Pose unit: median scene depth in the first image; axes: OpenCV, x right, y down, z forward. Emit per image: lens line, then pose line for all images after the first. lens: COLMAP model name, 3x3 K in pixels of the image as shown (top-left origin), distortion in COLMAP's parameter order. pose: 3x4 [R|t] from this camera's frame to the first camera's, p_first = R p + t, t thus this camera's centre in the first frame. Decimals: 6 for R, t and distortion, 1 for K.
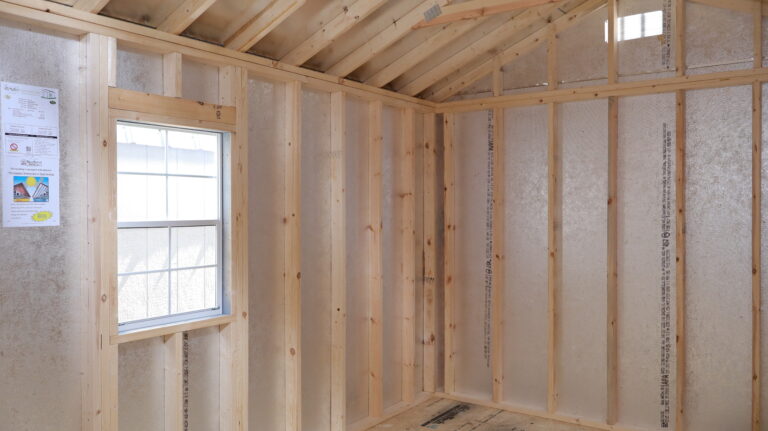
lens RADIAL K [[641.8, 0, 396.8], [0, 641.8, 214.5], [0, 0, 1]] dist [-0.002053, 0.008239]
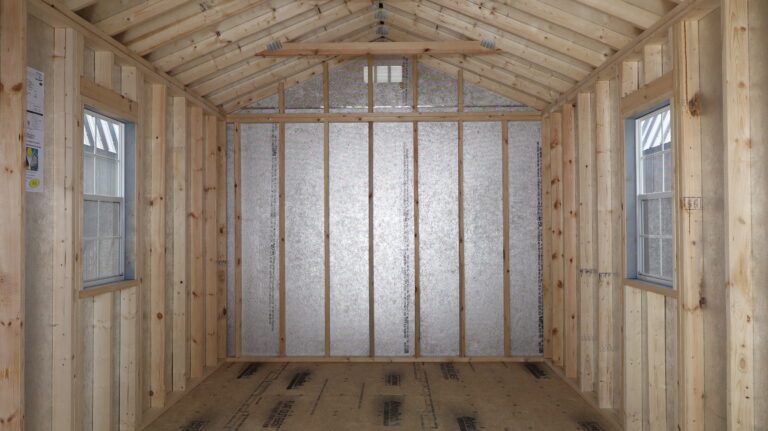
lens RADIAL K [[641.8, 0, 396.8], [0, 641.8, 214.5], [0, 0, 1]] dist [-0.002053, 0.008239]
pose [[0.823494, 0.005872, 0.567294, -0.422028], [0.013235, 0.999475, -0.029558, 0.063012], [-0.567170, 0.031849, 0.822985, -0.183728]]
